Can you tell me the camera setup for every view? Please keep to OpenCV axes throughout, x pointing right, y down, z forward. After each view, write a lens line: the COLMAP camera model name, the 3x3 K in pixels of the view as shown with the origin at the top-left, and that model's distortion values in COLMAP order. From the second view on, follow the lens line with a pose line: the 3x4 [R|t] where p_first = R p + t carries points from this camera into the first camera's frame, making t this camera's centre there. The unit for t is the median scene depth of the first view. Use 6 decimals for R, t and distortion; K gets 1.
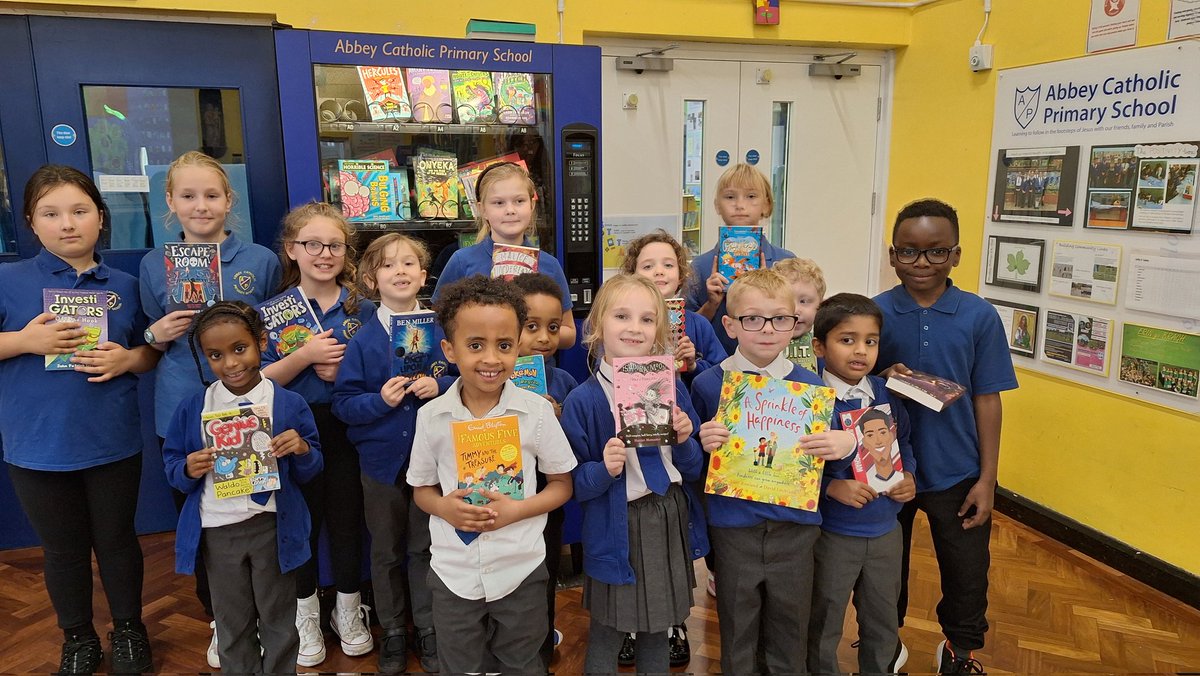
lens RADIAL K [[827.9, 0, 596.6], [0, 827.9, 356.3], [0, 0, 1]] dist [0.058556, -0.035653]
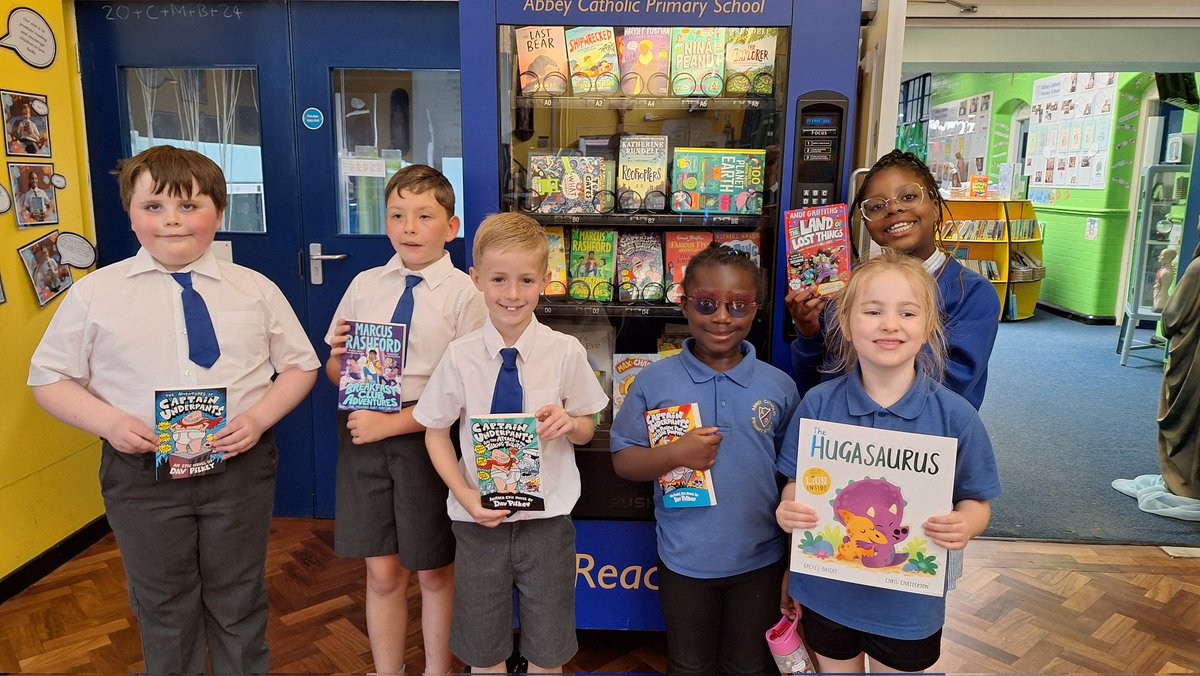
lens RADIAL K [[827.9, 0, 603.0], [0, 827.9, 336.9], [0, 0, 1]] dist [0.058556, -0.035653]
pose [[0.934413, 0.086585, -0.345508, 0.072007], [-0.094286, 0.995530, -0.005511, -0.032627], [0.343486, 0.037726, 0.938400, 0.215807]]
